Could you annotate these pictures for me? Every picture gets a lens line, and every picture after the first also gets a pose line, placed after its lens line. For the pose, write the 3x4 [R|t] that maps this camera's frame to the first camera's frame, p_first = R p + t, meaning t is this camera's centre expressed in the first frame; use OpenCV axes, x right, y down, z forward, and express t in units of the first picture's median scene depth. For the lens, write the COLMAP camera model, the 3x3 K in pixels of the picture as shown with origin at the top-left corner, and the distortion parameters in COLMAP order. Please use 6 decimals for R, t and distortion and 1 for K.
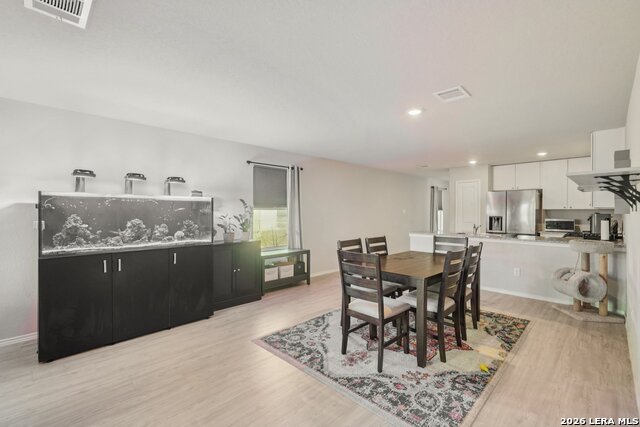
lens RADIAL K [[282.5, 0, 316.6], [0, 282.5, 211.5], [0, 0, 1]] dist [0.008123, -0.000126]
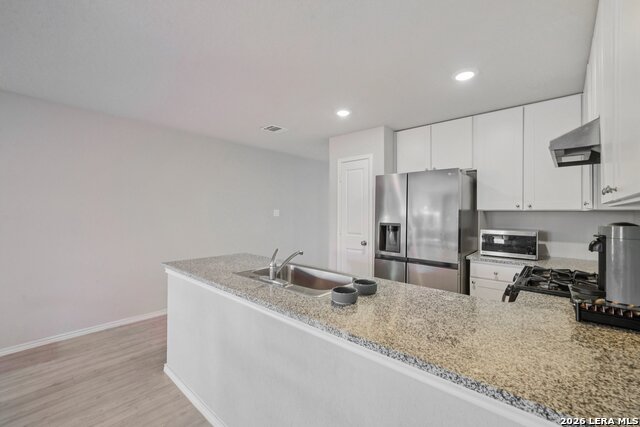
lens RADIAL K [[264.4, 0, 322.0], [0, 264.4, 210.0], [0, 0, 1]] dist [0.012346, -0.001013]
pose [[0.996598, 0.006409, 0.082163, 0.485623], [-0.005708, 0.999945, -0.008769, -0.002539], [-0.082215, 0.008270, 0.996580, 0.555963]]
